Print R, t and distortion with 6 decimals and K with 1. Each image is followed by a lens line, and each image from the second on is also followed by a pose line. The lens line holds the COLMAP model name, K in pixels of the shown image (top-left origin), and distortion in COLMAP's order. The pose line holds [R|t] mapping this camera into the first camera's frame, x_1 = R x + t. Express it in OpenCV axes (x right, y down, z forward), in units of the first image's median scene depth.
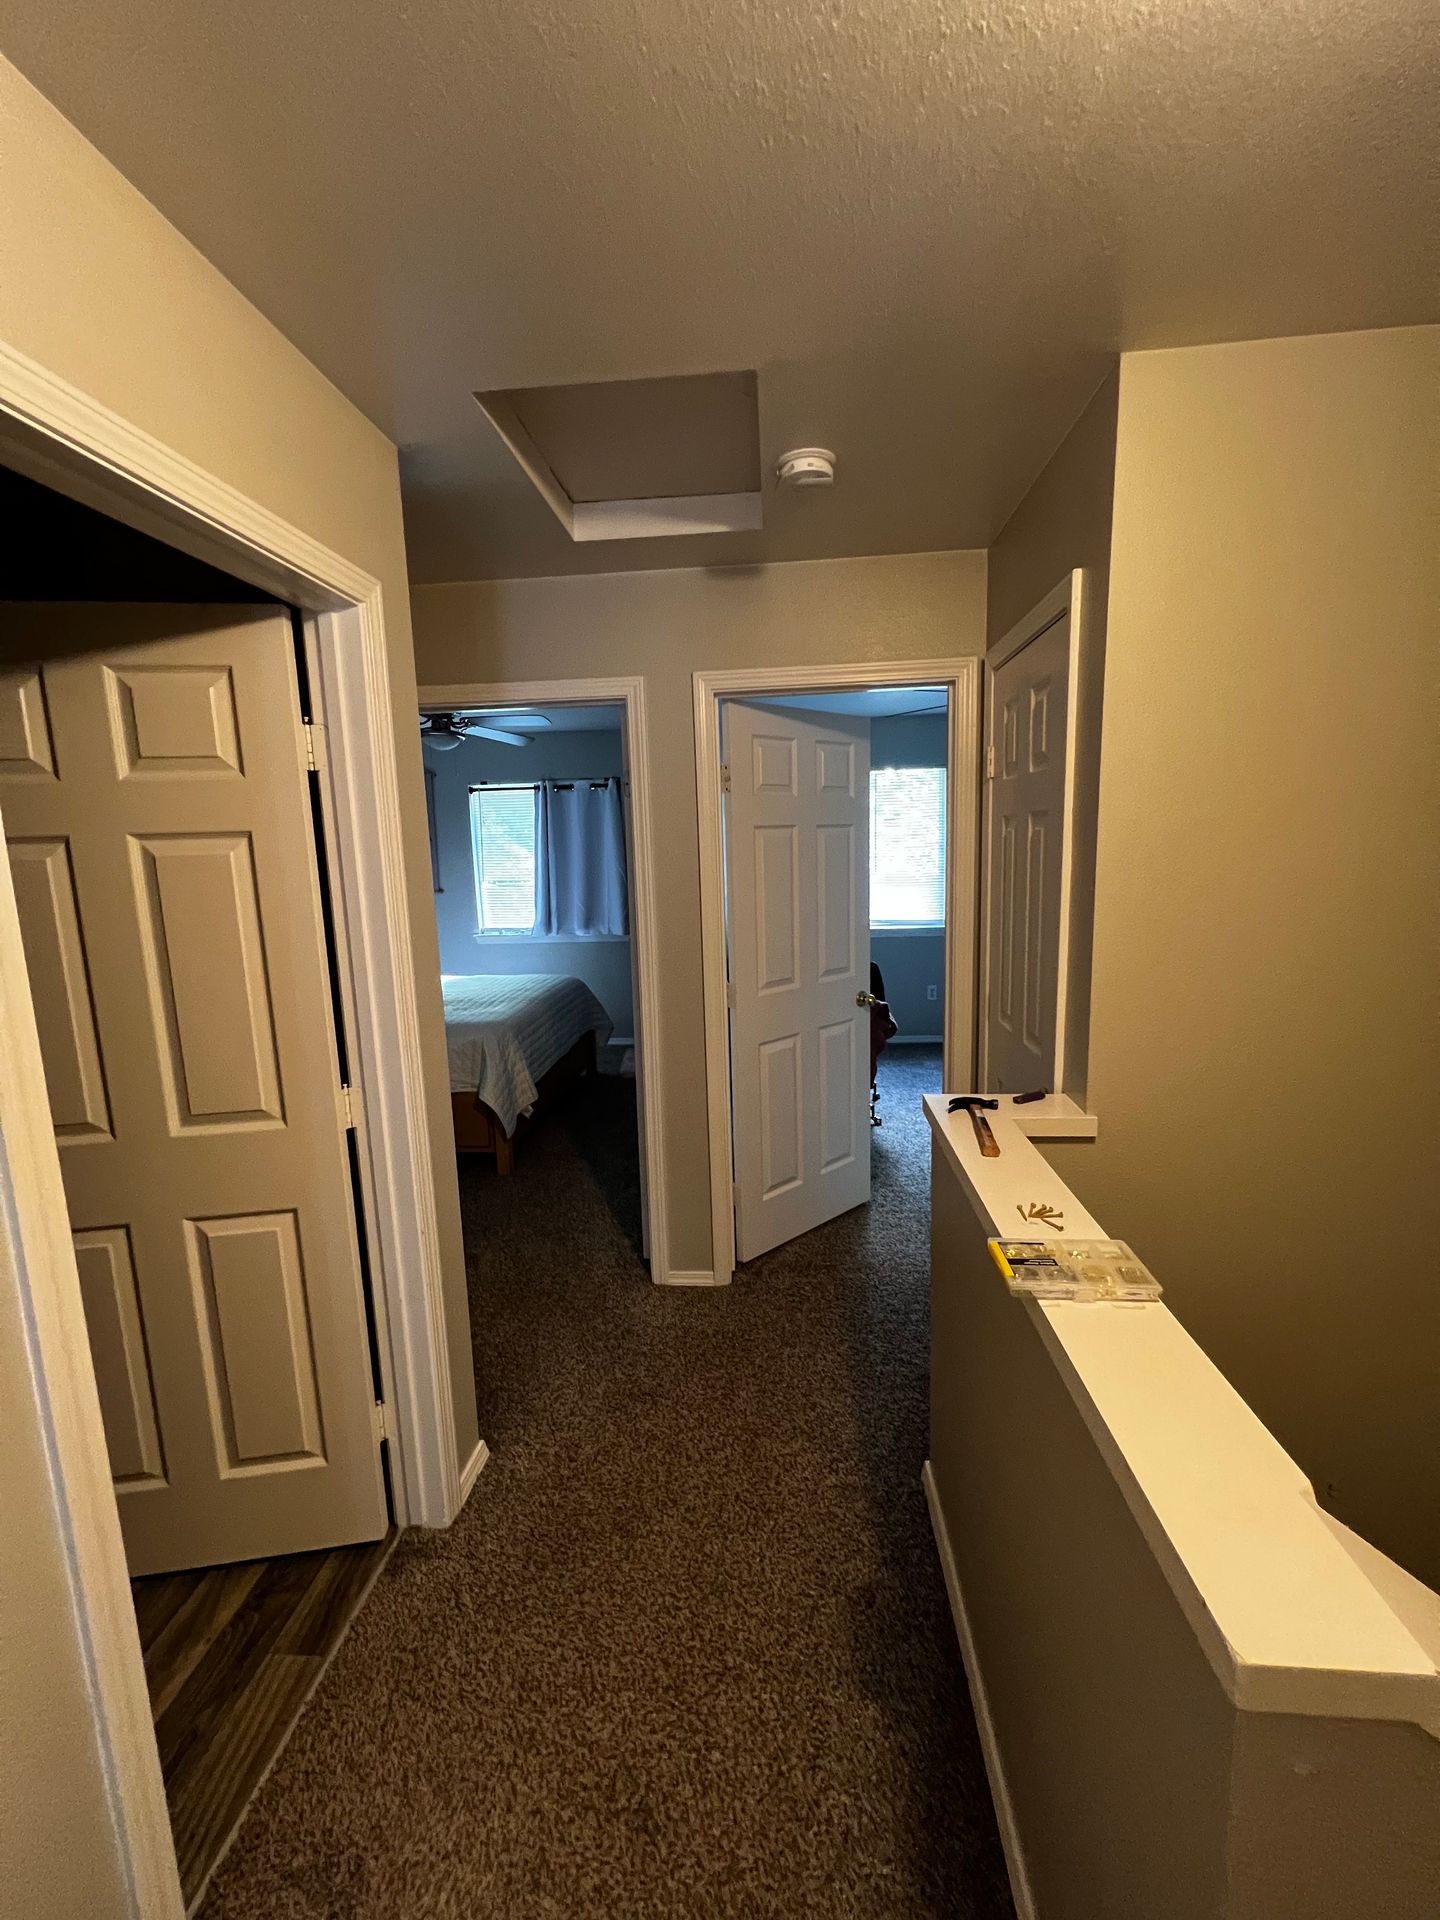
lens RADIAL K [[766.7, 0, 718.9], [0, 766.7, 970.2], [0, 0, 1]] dist [0.001097, 0.000613]
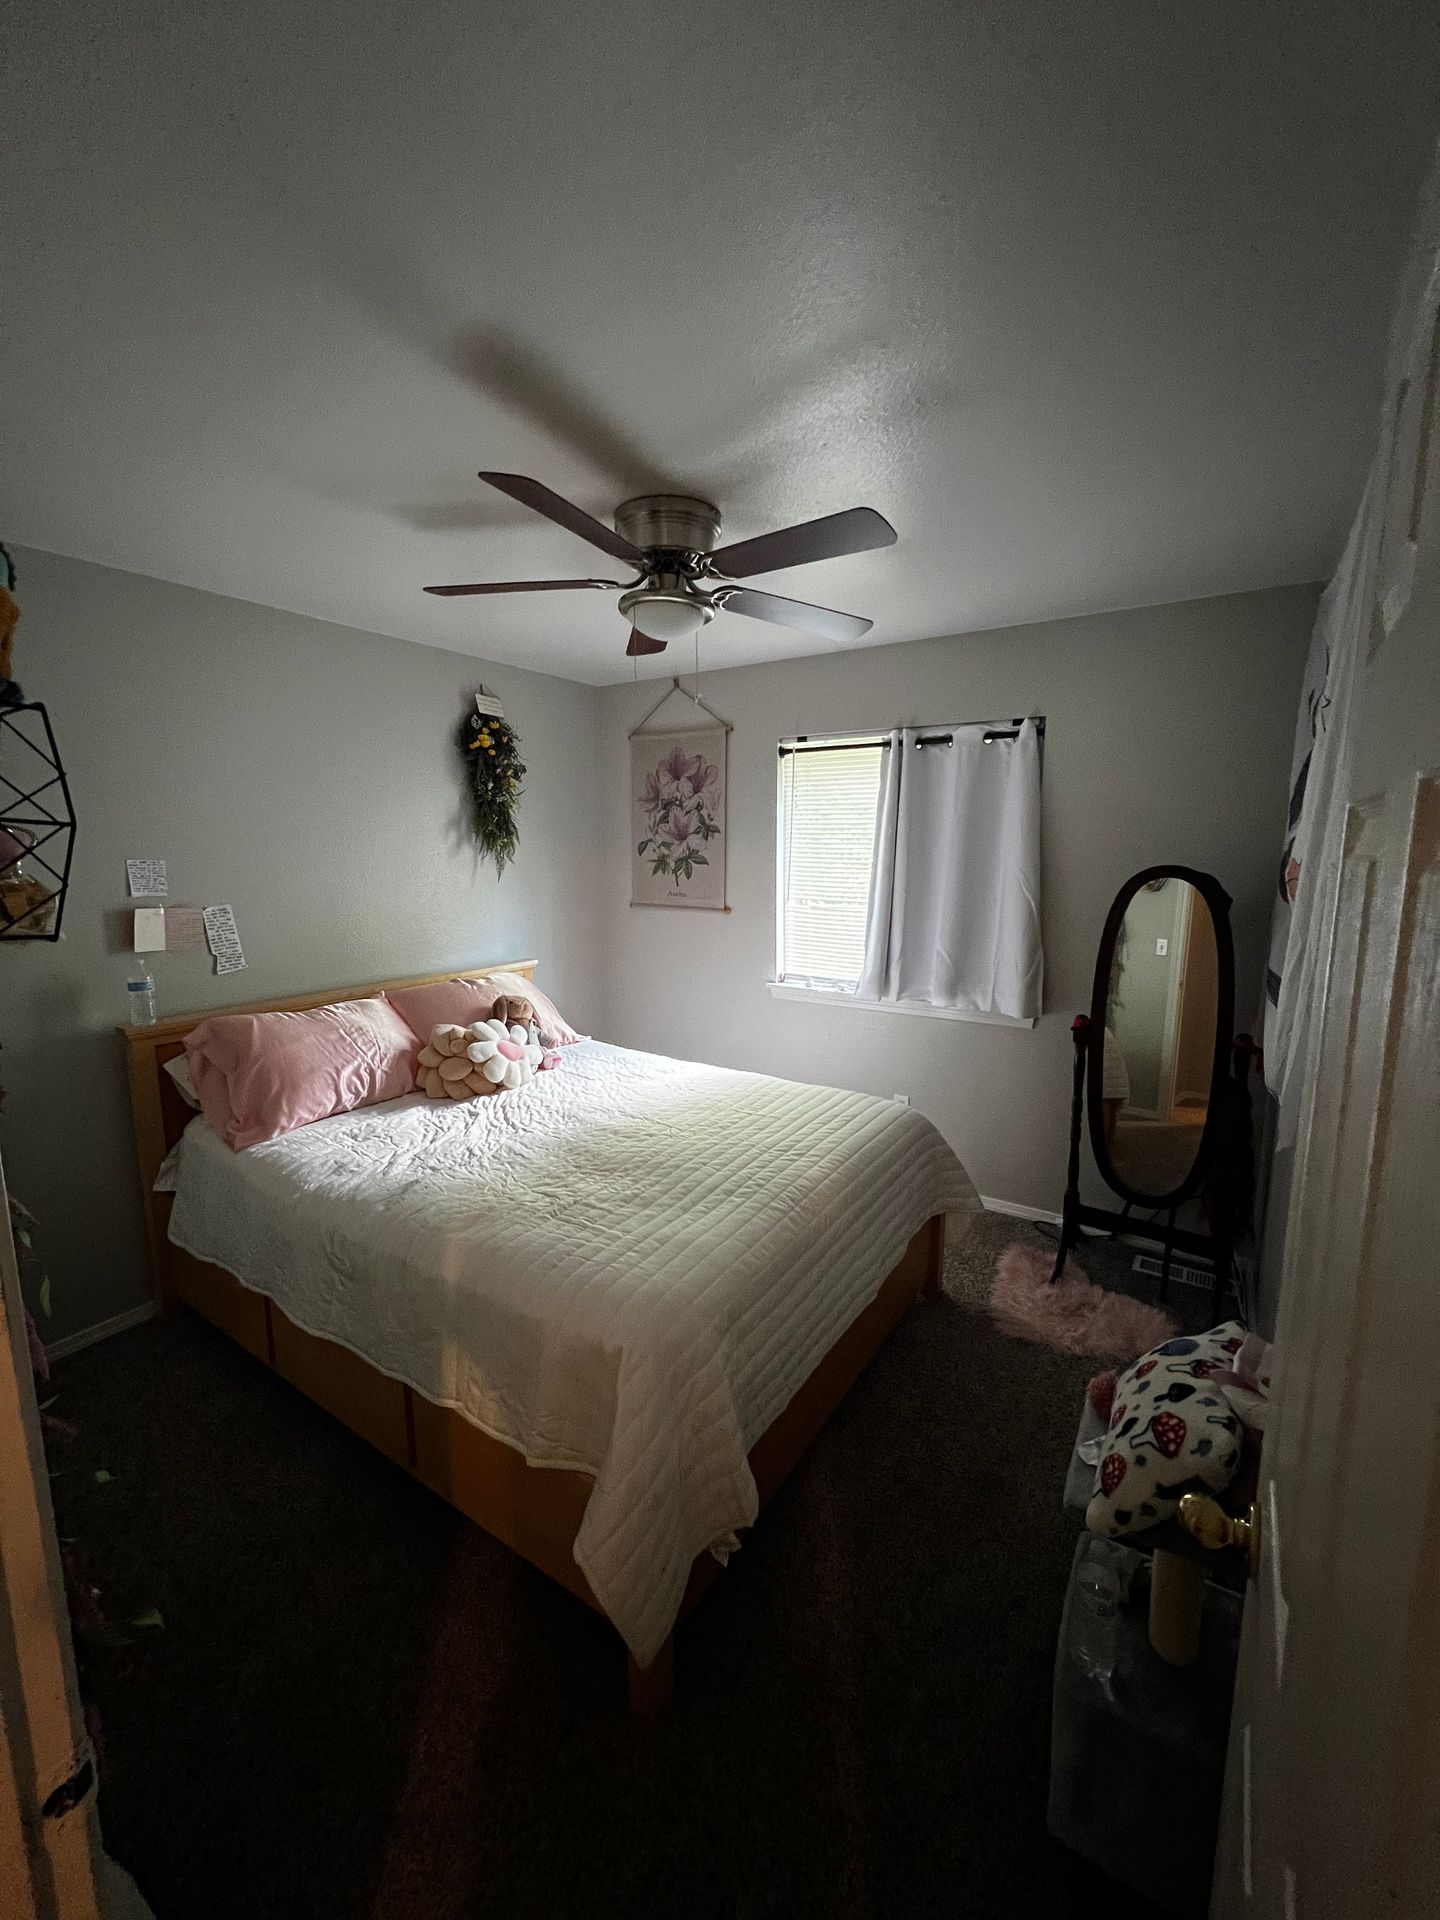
lens RADIAL K [[766.7, 0, 719.7], [0, 766.7, 955.6], [0, 0, 1]] dist [0.001097, 0.000613]
pose [[0.884881, 0.090801, -0.456882, -0.071182], [-0.097712, 0.995178, 0.008536, -0.072389], [0.455454, 0.037090, 0.889487, 0.437029]]
